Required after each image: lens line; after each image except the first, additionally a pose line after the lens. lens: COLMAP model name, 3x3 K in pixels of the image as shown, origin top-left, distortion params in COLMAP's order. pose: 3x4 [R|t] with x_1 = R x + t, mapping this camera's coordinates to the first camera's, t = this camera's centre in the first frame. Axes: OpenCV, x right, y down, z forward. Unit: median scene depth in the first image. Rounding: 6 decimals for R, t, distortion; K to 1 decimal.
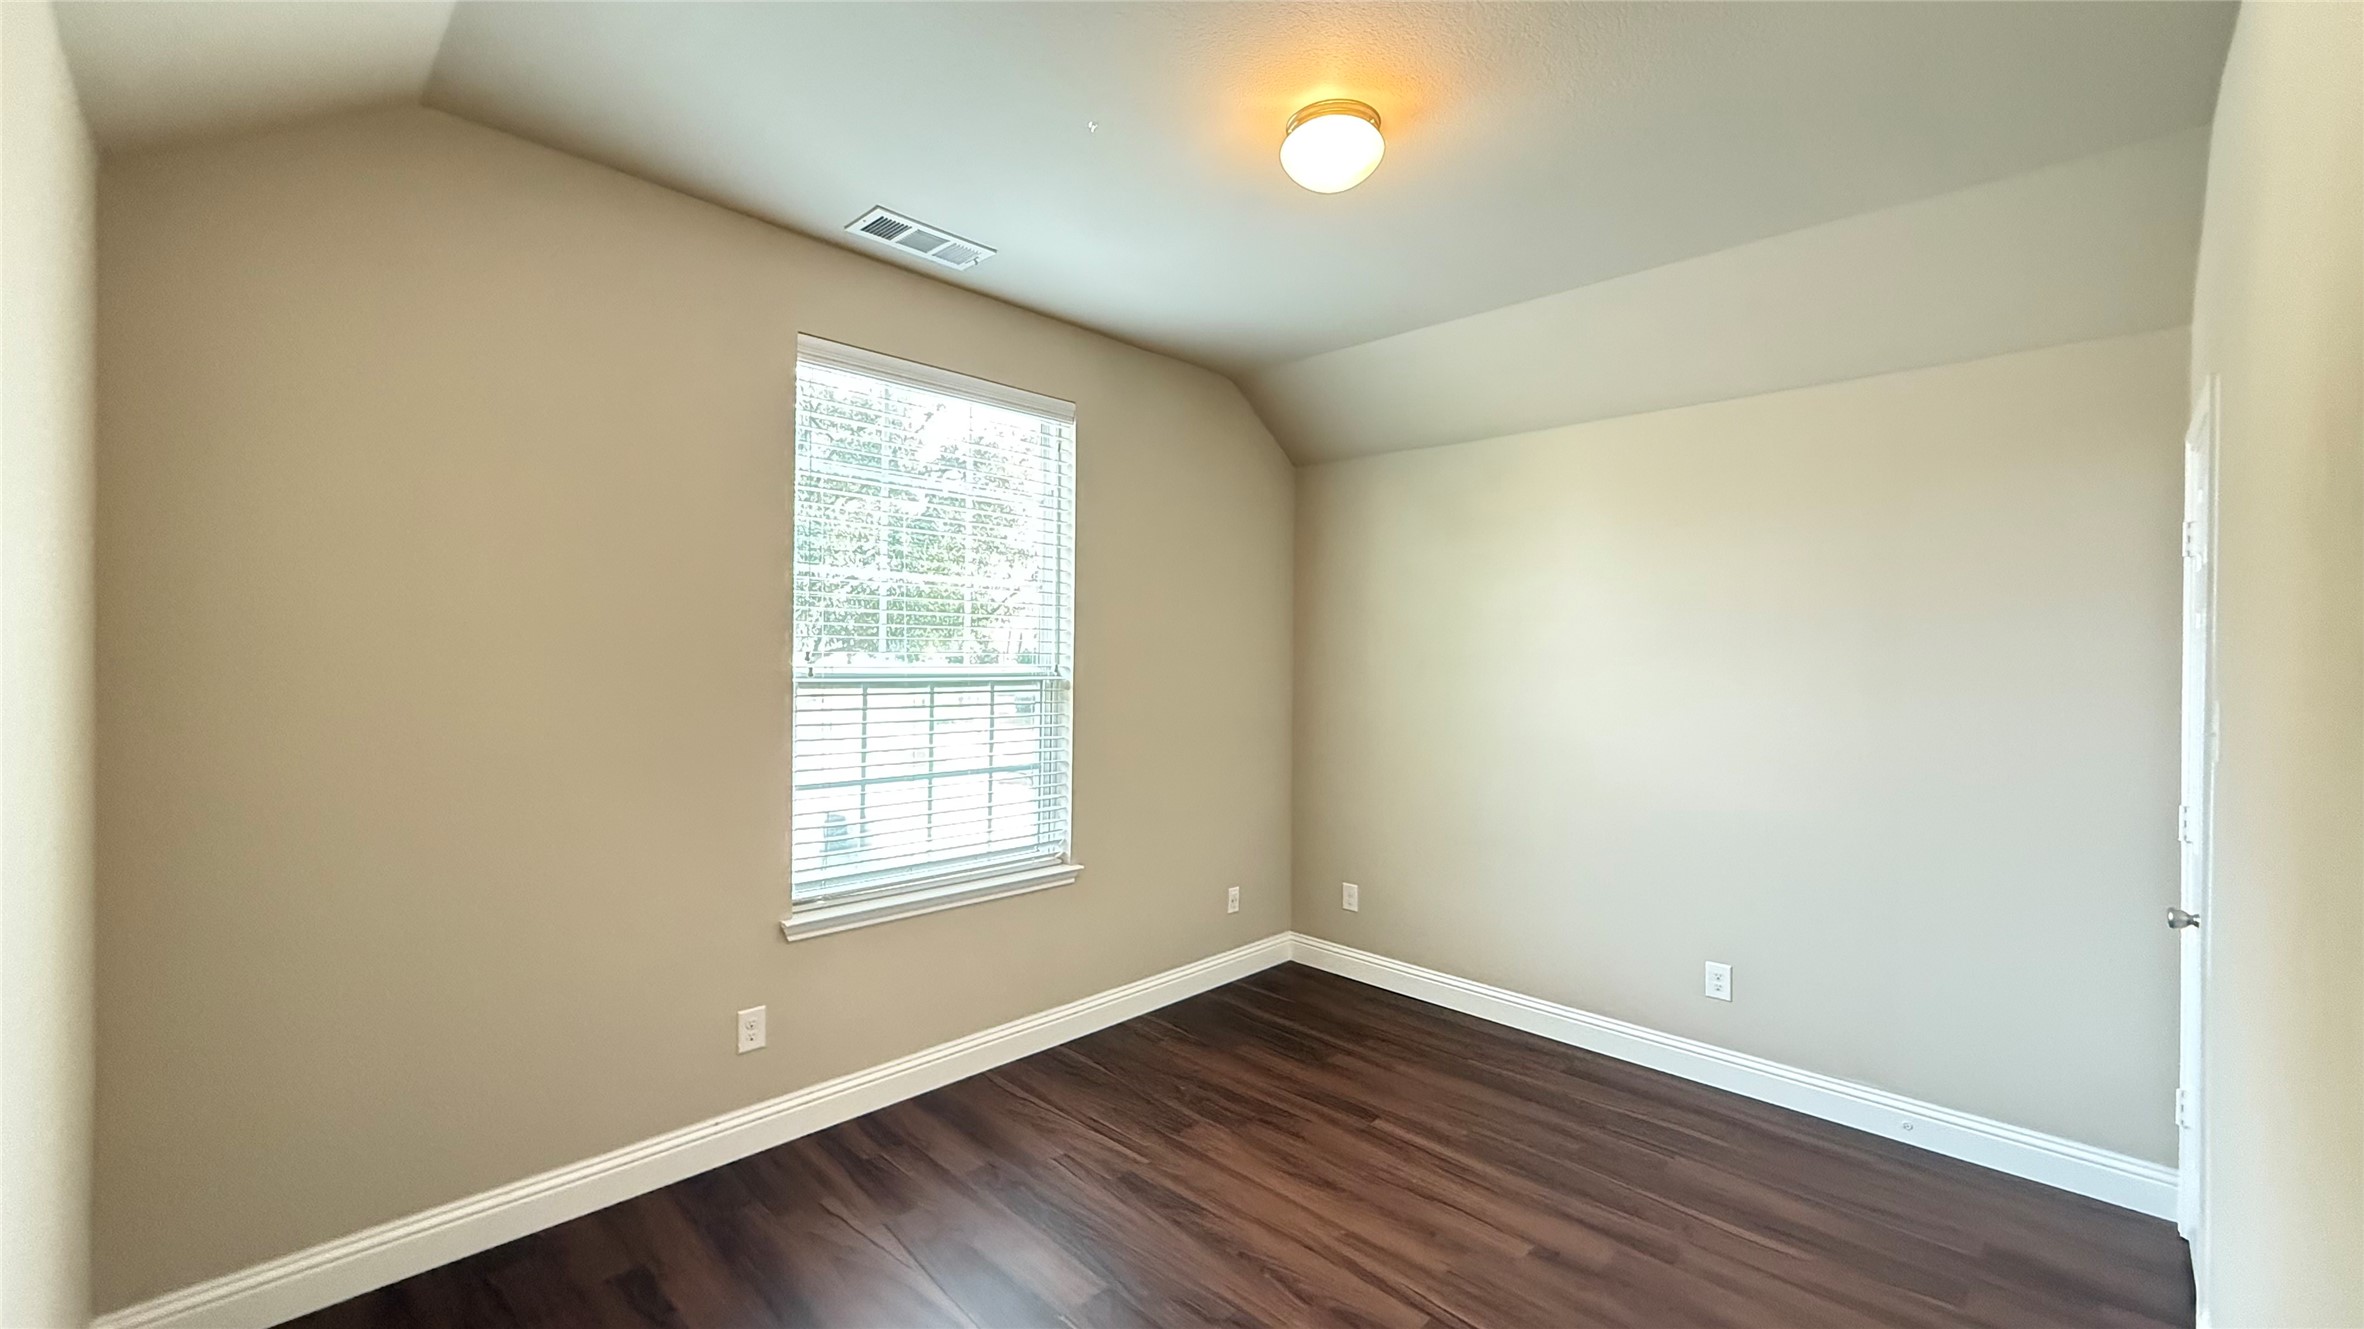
lens RADIAL K [[945.4, 0, 1178.7], [0, 945.4, 666.0], [0, 0, 1]] dist [-0.000125, 0.000419]
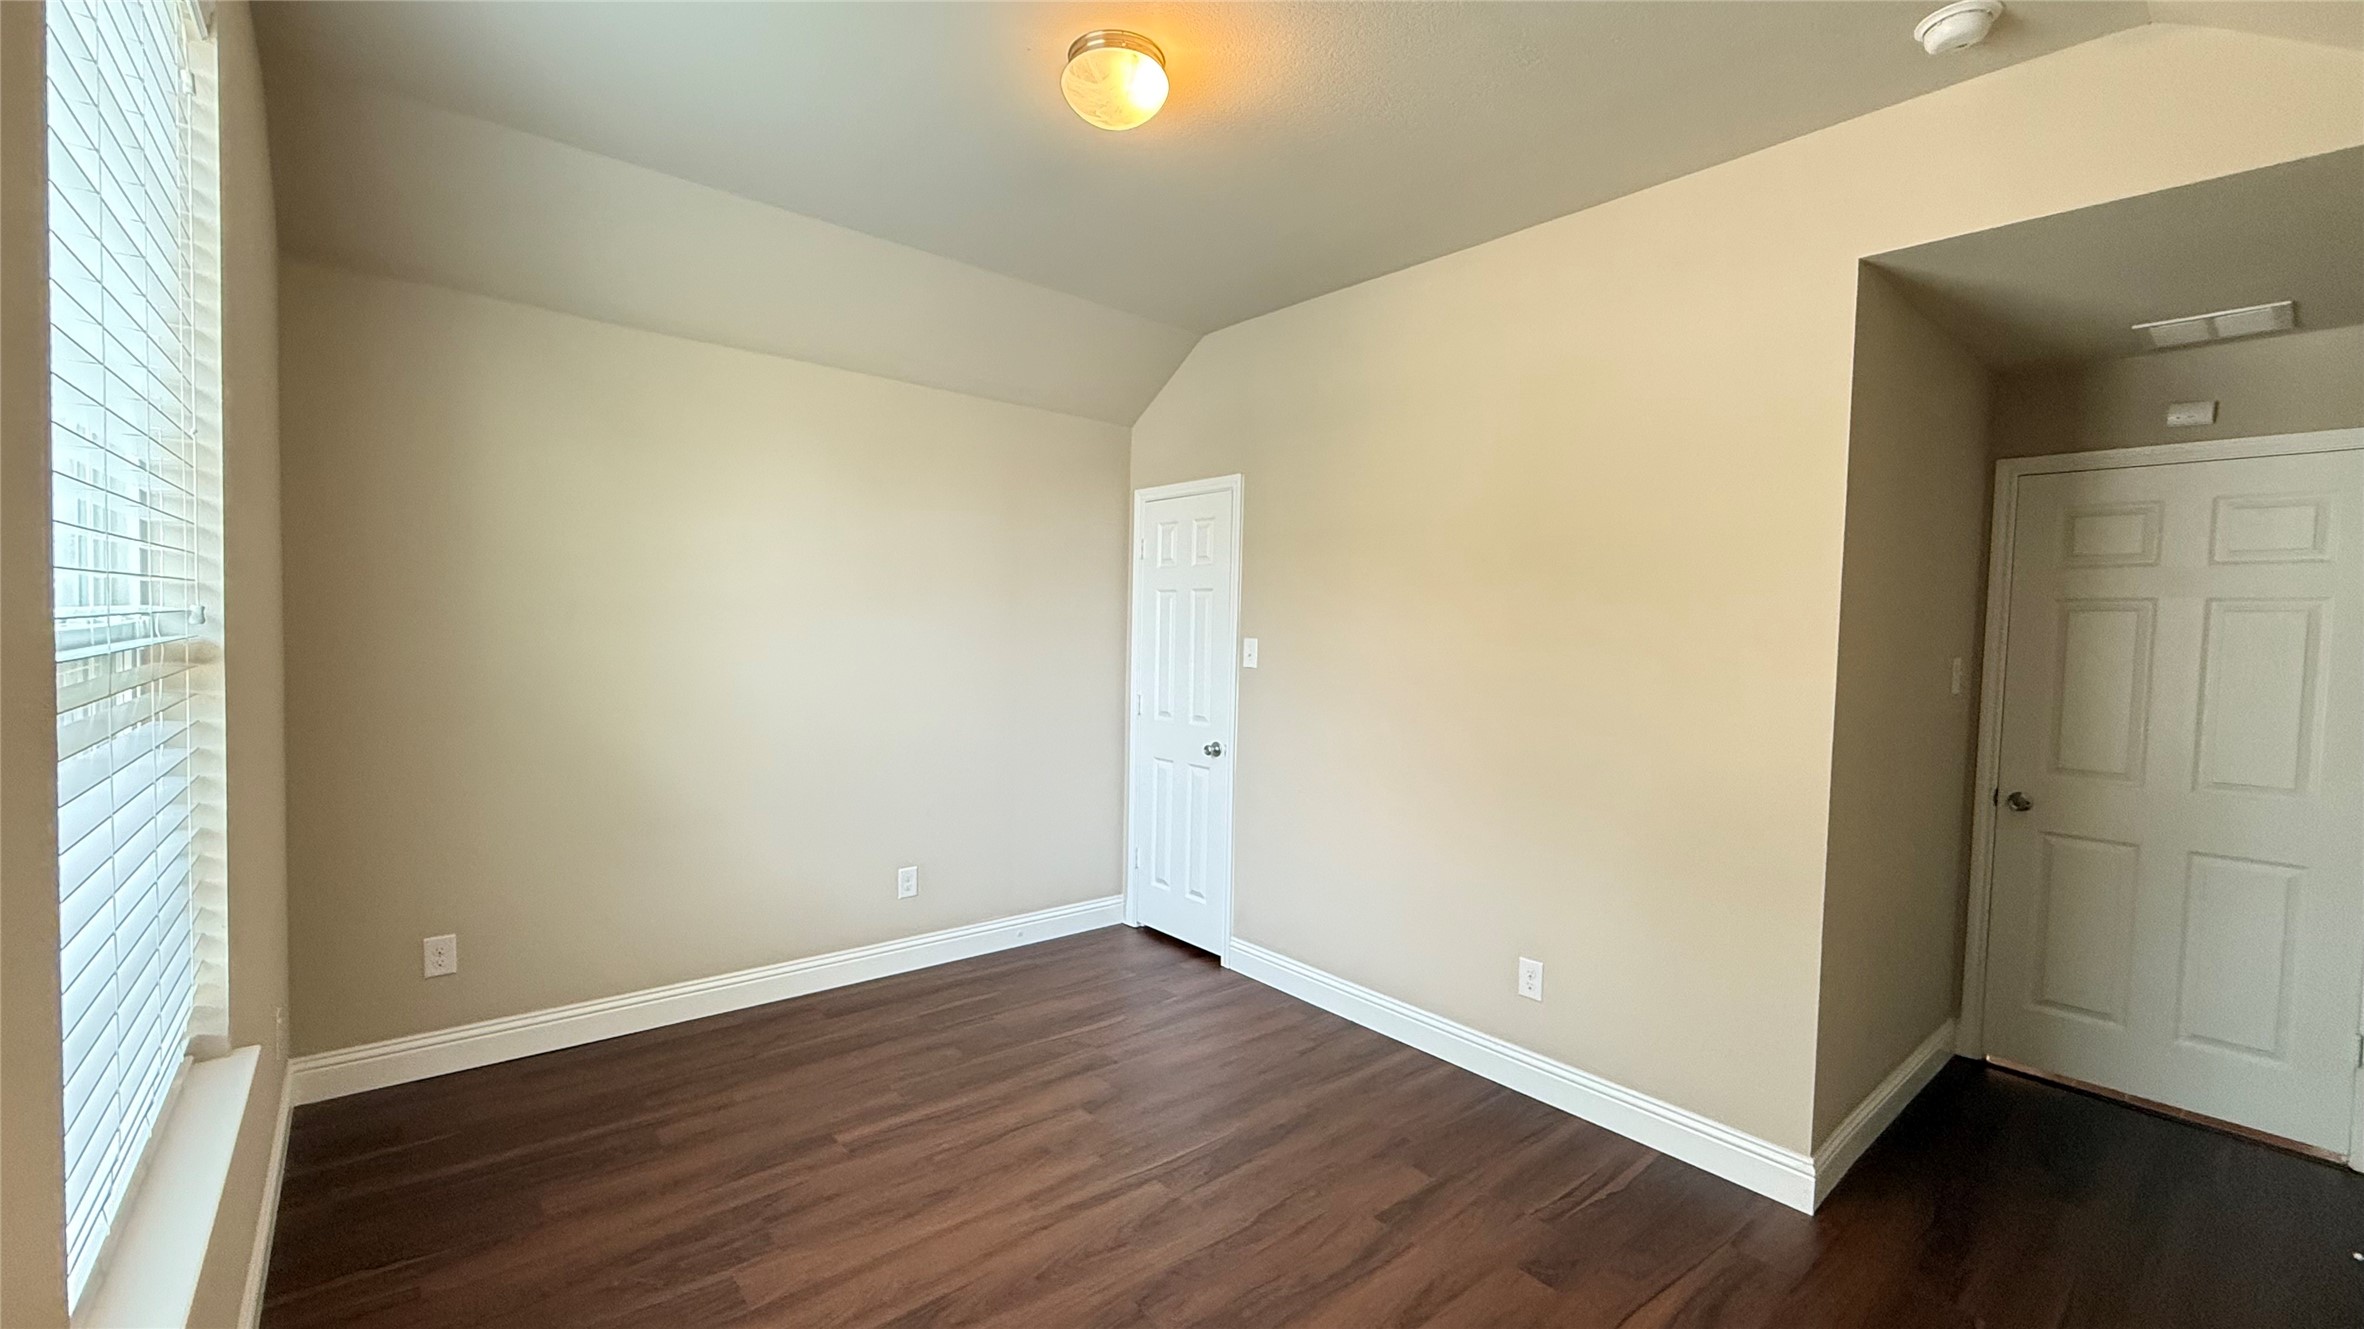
lens RADIAL K [[945.4, 0, 1178.7], [0, 945.4, 657.6], [0, 0, 1]] dist [-0.000125, 0.000419]
pose [[0.096042, -0.044915, 0.994363, -0.607274], [-0.018656, 0.998725, 0.046914, -0.007956], [-0.995202, -0.023057, 0.095081, 0.613901]]
